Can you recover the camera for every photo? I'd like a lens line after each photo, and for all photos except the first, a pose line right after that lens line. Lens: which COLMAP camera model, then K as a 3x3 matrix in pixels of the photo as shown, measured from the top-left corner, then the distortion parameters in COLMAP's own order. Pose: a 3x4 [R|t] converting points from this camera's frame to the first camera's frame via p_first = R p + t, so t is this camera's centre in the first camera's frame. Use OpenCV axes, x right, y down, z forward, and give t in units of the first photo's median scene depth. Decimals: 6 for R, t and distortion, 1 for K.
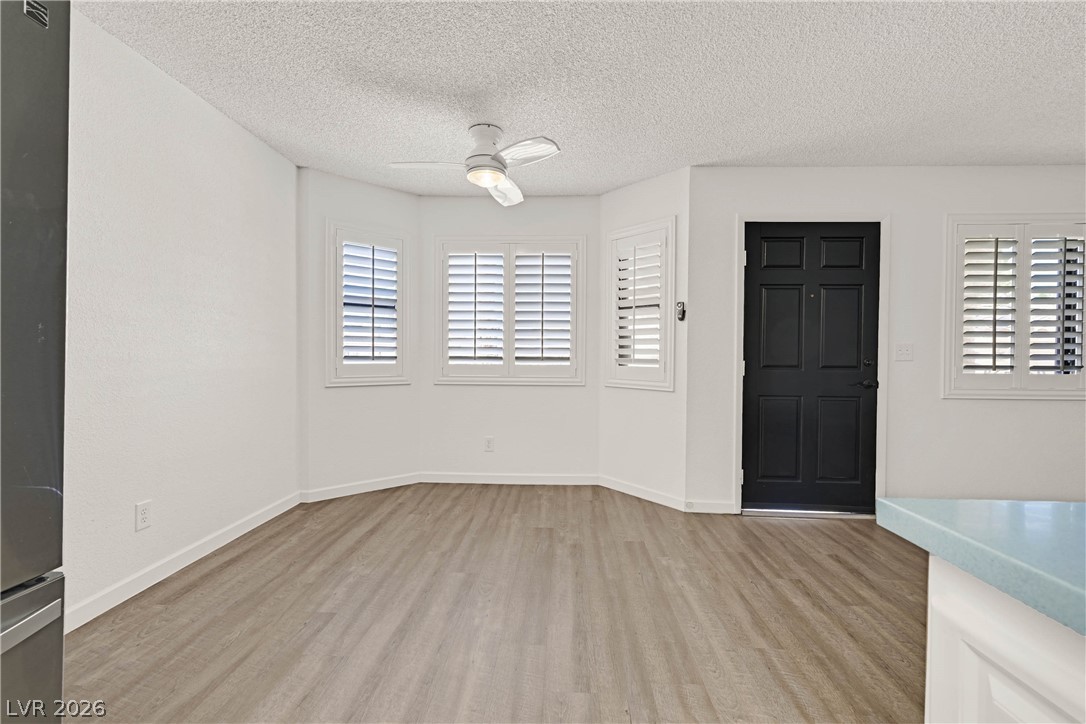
lens RADIAL K [[474.5, 0, 545.7], [0, 474.5, 360.7], [0, 0, 1]] dist [0.001002, 0.000040]
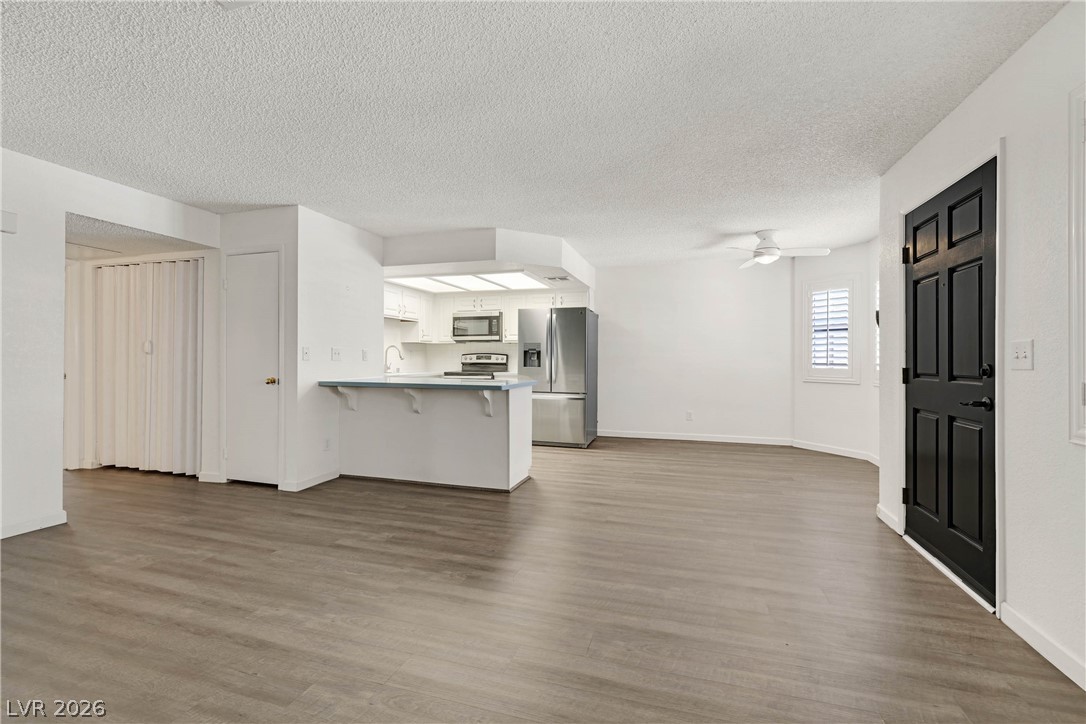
lens RADIAL K [[463.4, 0, 546.1], [0, 463.4, 359.7], [0, 0, 1]] dist [0.002043, -0.000033]
pose [[-0.243661, -0.006639, -0.969838, 1.443626], [-0.019230, 0.999813, -0.002013, 0.000245], [0.969670, 0.018160, -0.243744, 0.551258]]
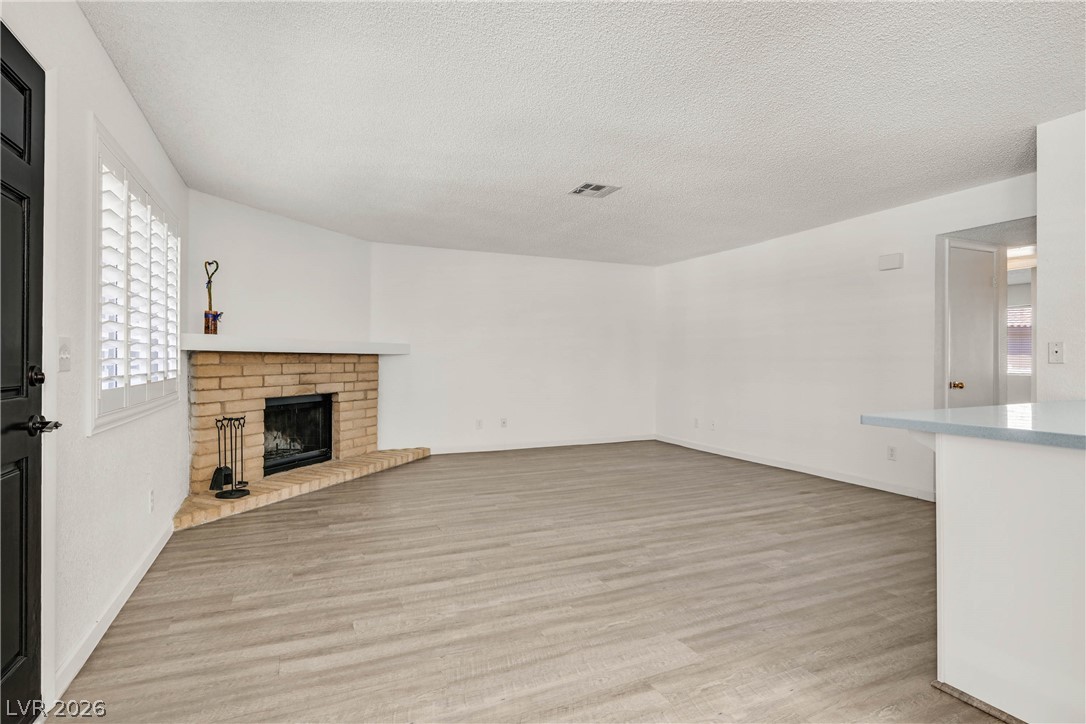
lens RADIAL K [[562.0, 0, 543.0], [0, 562.0, 362.0], [0, 0, 1]] dist [-0.002189, 0.000168]
pose [[-0.452553, -0.008752, 0.891694, -0.005690], [0.010922, 0.999822, 0.015357, -0.013774], [-0.891670, 0.016689, -0.452377, 0.801999]]
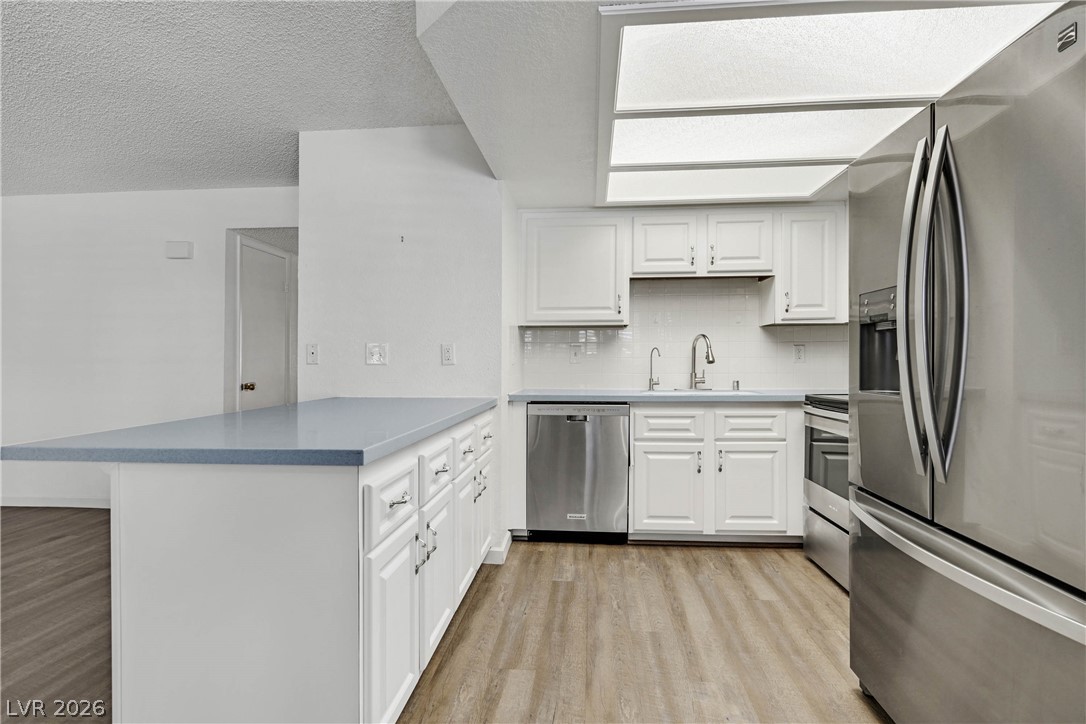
lens RADIAL K [[533.9, 0, 544.5], [0, 533.9, 374.9], [0, 0, 1]] dist [0.005403, 0.001467]
pose [[-0.998417, -0.009453, 0.055447, -0.017615], [-0.007245, 0.999178, 0.039896, -0.009908], [-0.055779, 0.039431, -0.997664, 0.536390]]
